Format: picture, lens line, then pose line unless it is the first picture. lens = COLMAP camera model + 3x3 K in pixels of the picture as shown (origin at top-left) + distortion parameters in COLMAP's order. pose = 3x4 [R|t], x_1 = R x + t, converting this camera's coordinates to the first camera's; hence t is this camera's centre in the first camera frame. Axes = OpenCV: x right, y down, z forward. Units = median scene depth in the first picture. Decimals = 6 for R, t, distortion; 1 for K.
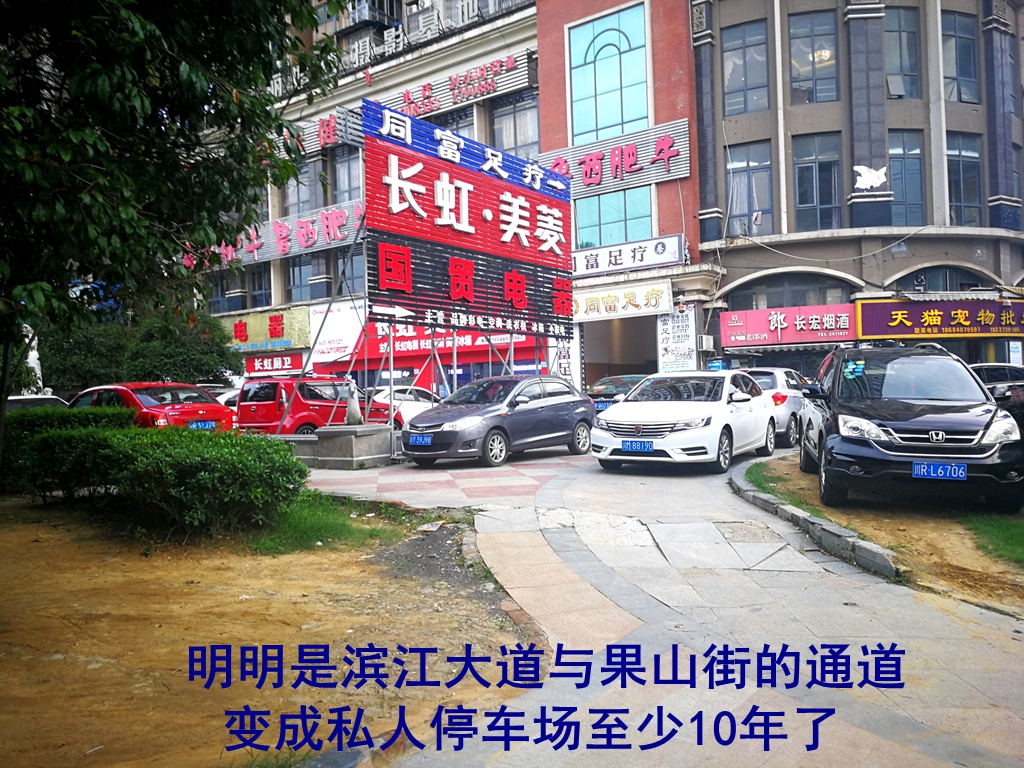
lens RADIAL K [[774.3, 0, 540.5], [0, 774.3, 396.6], [0, 0, 1]] dist [0.046246, -0.062719]
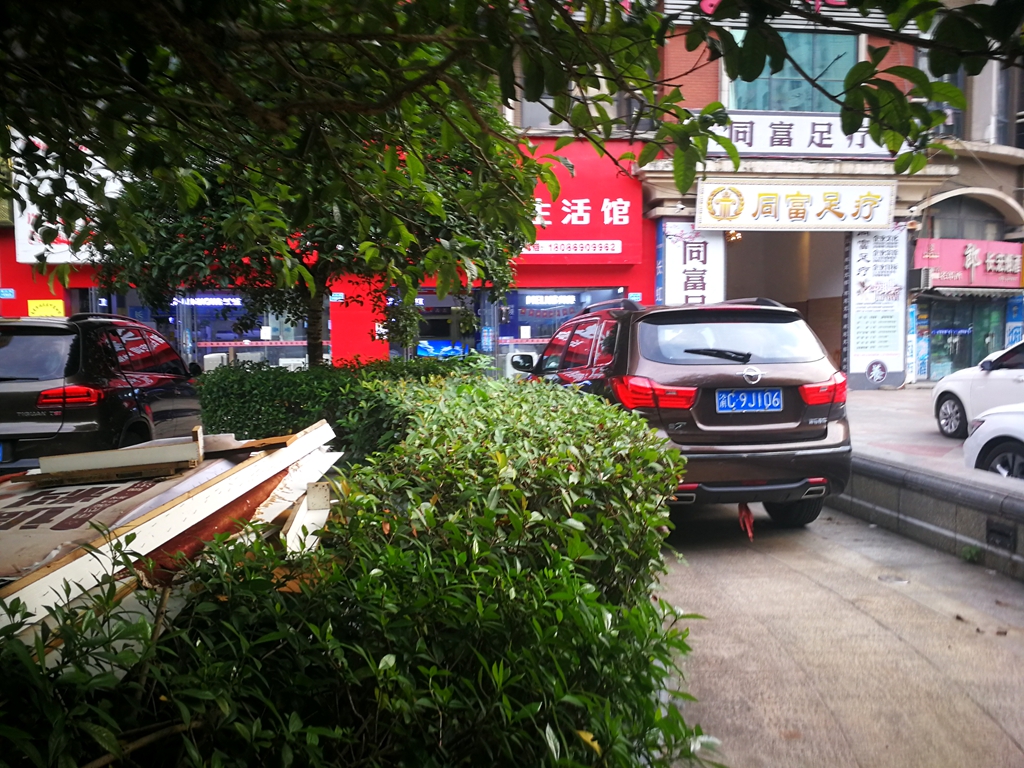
lens RADIAL K [[800.4, 0, 512.1], [0, 800.4, 394.9], [0, 0, 1]] dist [0.004401, -0.005888]
pose [[0.728772, -0.027236, 0.684214, -0.567841], [-0.008018, 0.998801, 0.048299, 0.005010], [-0.684709, -0.040685, 0.727680, 0.714298]]
